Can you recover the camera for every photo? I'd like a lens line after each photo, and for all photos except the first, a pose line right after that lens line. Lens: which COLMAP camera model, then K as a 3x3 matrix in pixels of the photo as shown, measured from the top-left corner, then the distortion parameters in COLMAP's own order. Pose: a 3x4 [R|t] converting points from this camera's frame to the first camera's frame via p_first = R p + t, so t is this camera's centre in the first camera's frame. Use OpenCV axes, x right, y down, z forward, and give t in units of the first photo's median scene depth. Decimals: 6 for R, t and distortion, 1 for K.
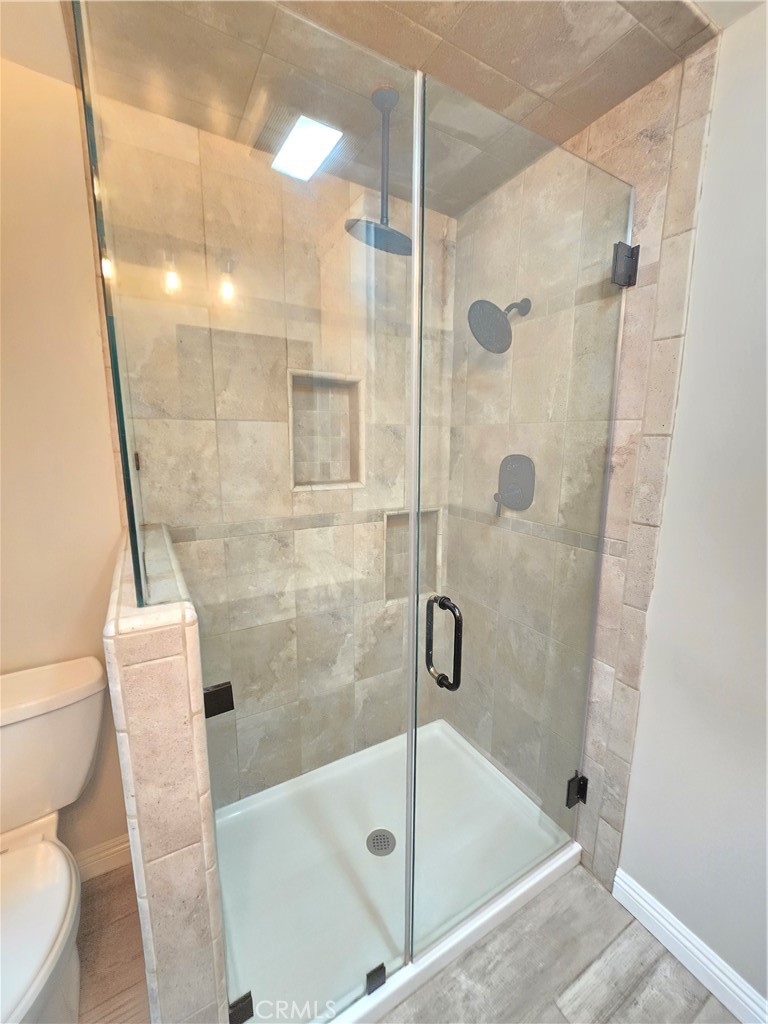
lens RADIAL K [[421.3, 0, 383.2], [0, 421.3, 509.2], [0, 0, 1]] dist [-0.007702, 0.002741]
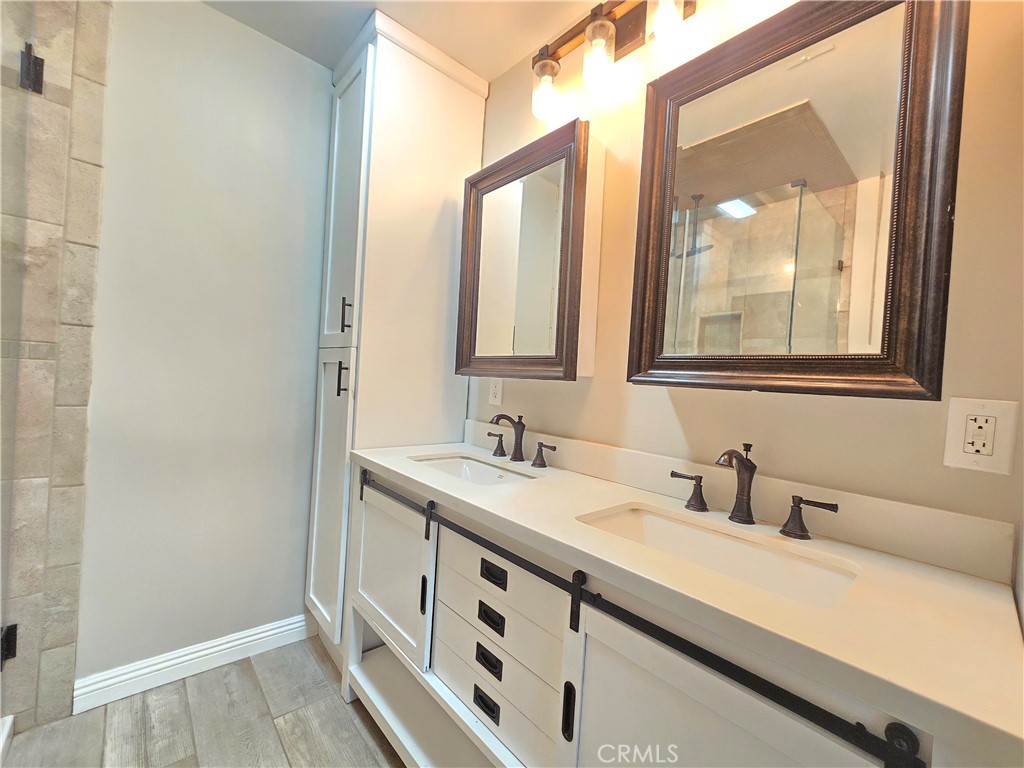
lens RADIAL K [[421.3, 0, 512.8], [0, 421.3, 384.9], [0, 0, 1]] dist [-0.007702, 0.002741]
pose [[-0.204575, -0.025358, 0.978522, -0.618481], [0.102398, 0.993625, 0.047157, 0.234398], [-0.973480, 0.109846, -0.200674, 0.128632]]
